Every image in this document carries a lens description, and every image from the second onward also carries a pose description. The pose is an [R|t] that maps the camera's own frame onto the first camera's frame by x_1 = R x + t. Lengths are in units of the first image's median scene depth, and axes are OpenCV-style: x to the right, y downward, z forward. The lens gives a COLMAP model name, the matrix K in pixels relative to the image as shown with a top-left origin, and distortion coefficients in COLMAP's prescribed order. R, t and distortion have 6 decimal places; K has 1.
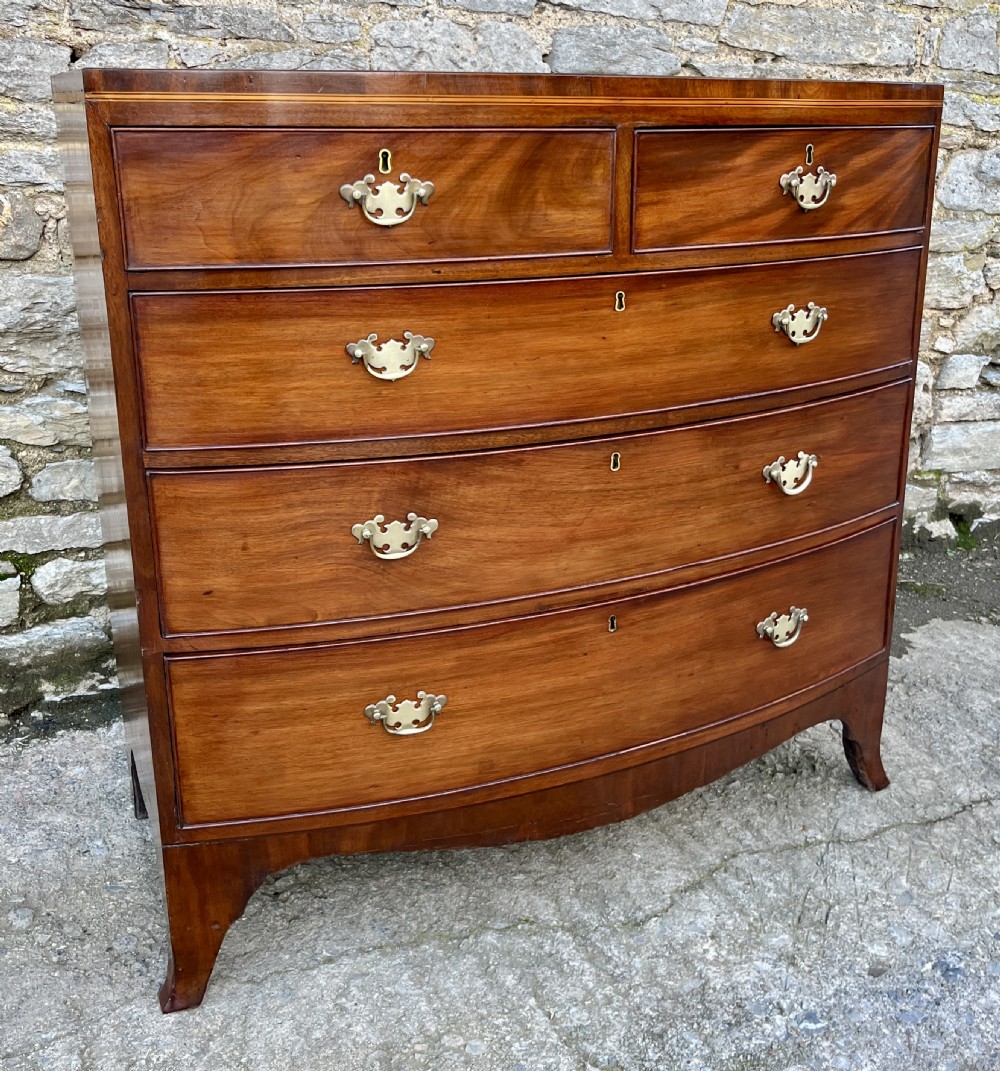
lens RADIAL K [[1138.1, 0, 533.7], [0, 1138.1, 400.1], [0, 0, 1]] dist [0.062354, -0.076638]
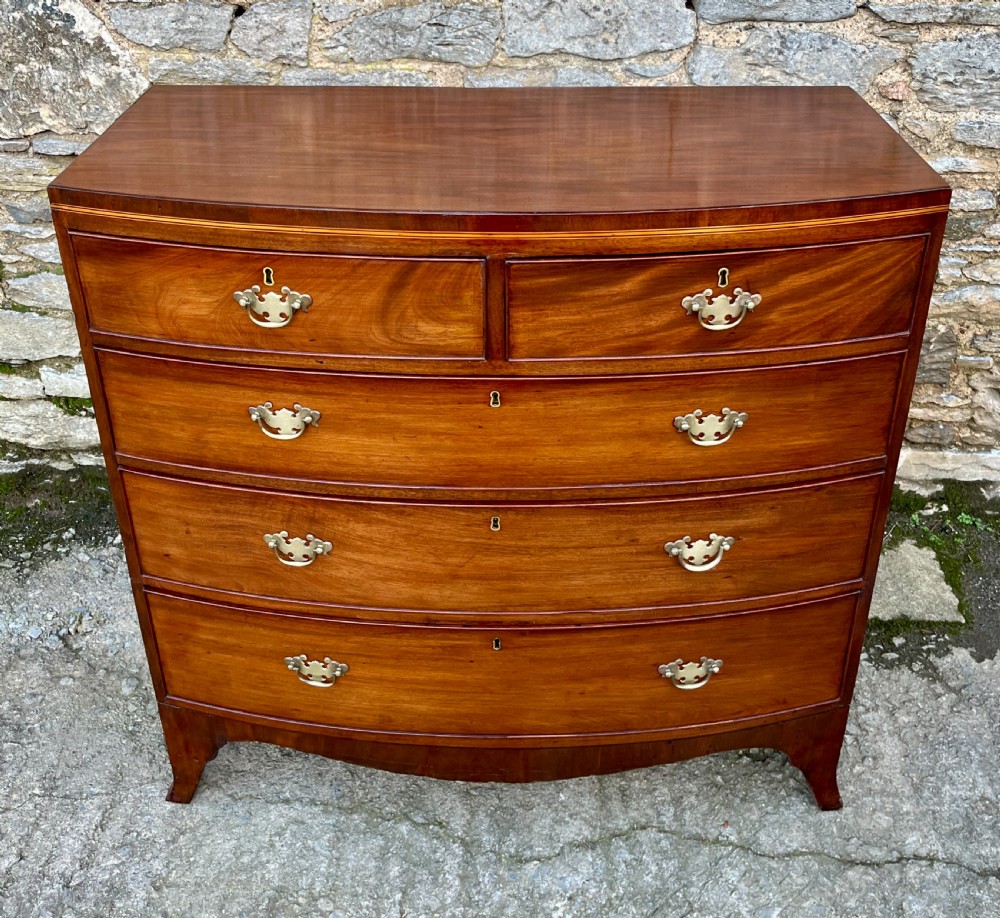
lens RADIAL K [[1128.7, 0, 502.5], [0, 1128.7, 332.0], [0, 0, 1]] dist [0.034869, -0.017200]
pose [[0.895846, 0.200198, -0.396712, 0.366836], [-0.104142, 0.962488, 0.250542, -0.309840], [0.431989, -0.183132, 0.883090, 0.046366]]
